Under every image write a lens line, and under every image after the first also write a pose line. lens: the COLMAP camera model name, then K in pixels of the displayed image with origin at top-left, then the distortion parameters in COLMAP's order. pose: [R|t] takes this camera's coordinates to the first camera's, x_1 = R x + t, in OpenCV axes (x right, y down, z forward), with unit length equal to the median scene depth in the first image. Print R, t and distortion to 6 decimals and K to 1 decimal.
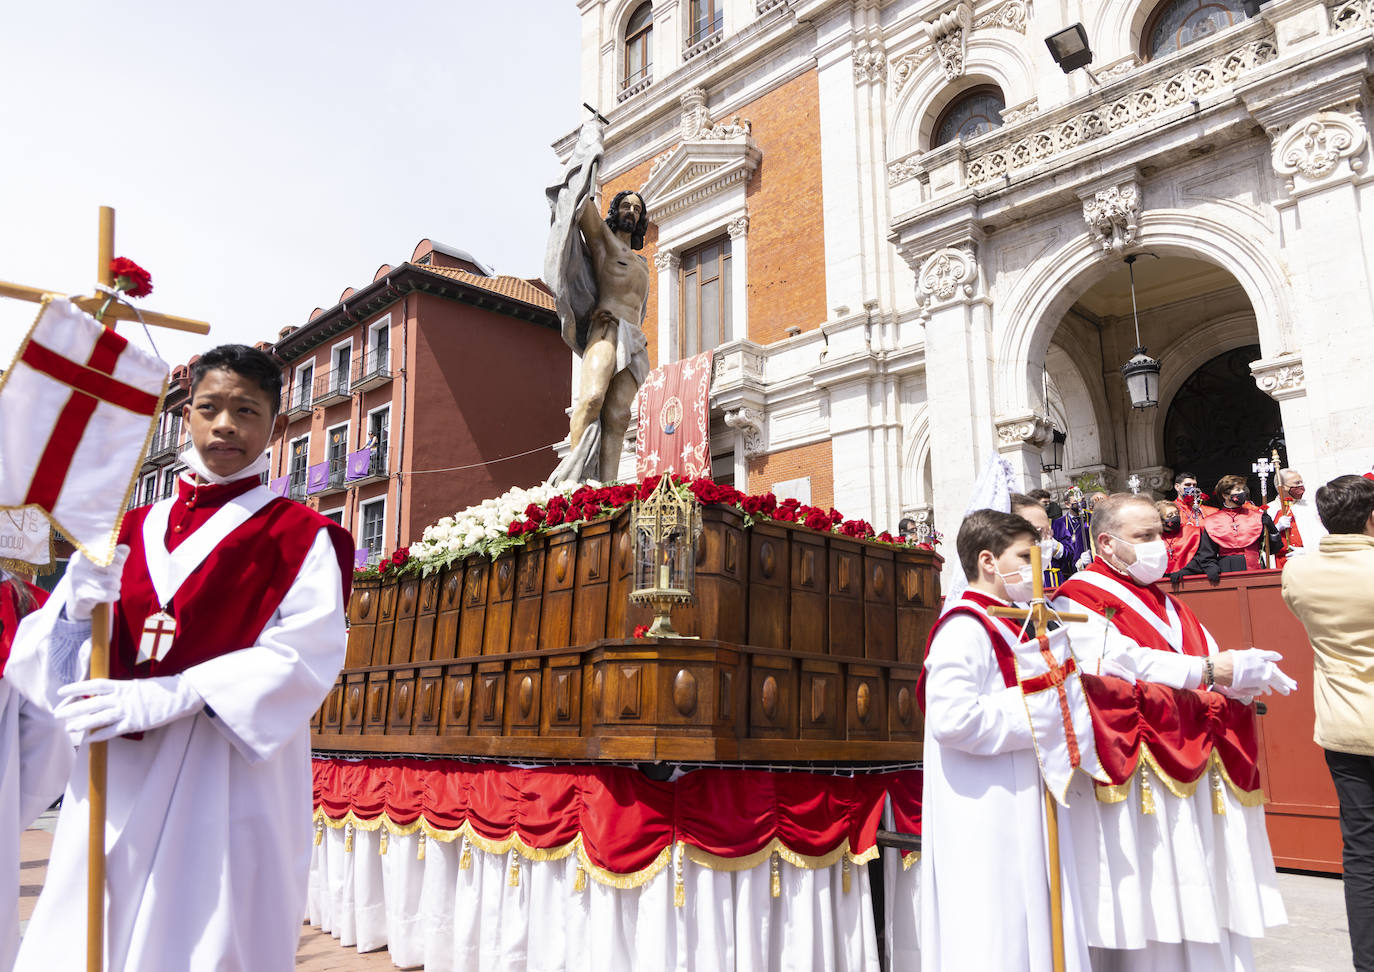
lens RADIAL K [[990.9, 0, 687.0], [0, 990.9, 486.0], [0, 0, 1]] dist [0.009460, 0.001801]
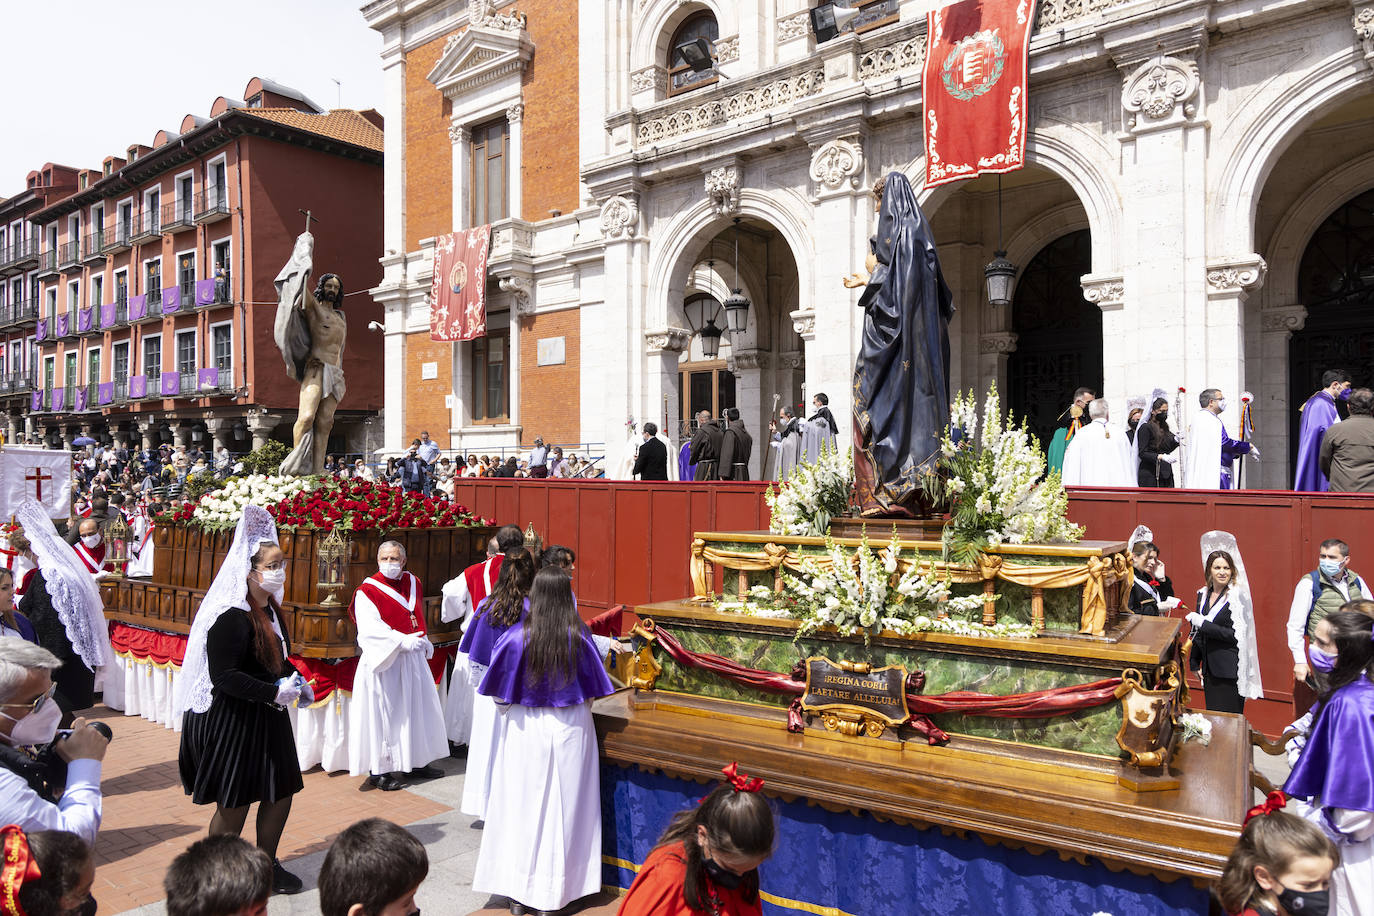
lens RADIAL K [[983.5, 0, 687.0], [0, 983.5, 458.0], [0, 0, 1]] dist [0.006525, -0.002506]
pose [[0.996435, 0.008051, 0.083974, 0.166035], [-0.025870, 0.976636, 0.213336, -0.122023], [-0.080295, -0.214748, 0.973363, -0.239652]]
